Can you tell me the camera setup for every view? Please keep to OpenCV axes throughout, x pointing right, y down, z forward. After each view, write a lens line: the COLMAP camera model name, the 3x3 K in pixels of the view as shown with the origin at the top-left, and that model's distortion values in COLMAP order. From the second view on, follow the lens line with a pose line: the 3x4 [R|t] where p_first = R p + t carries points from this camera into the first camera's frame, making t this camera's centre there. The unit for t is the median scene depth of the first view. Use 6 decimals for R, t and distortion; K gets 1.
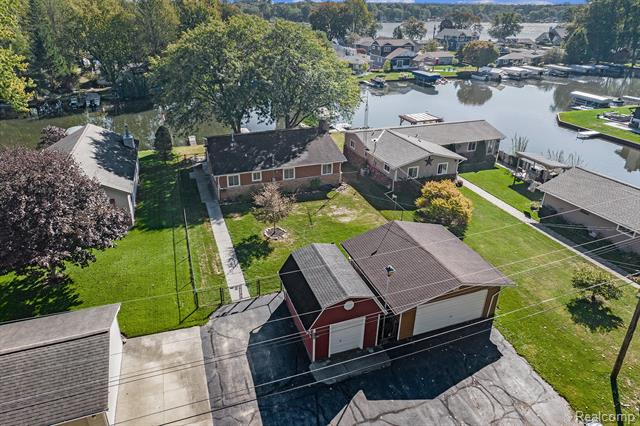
lens RADIAL K [[402.3, 0, 319.5], [0, 402.3, 202.2], [0, 0, 1]] dist [-0.089657, 0.081168]
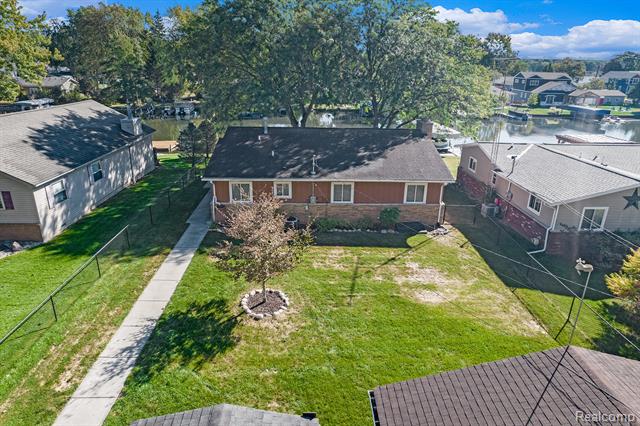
lens RADIAL K [[402.3, 0, 319.5], [0, 402.3, 202.2], [0, 0, 1]] dist [-0.089657, 0.081168]
pose [[0.948628, 0.109533, -0.296829, 0.058089], [-0.142102, 0.985716, -0.090399, -0.003242], [0.282688, 0.127935, 0.950642, 0.458449]]
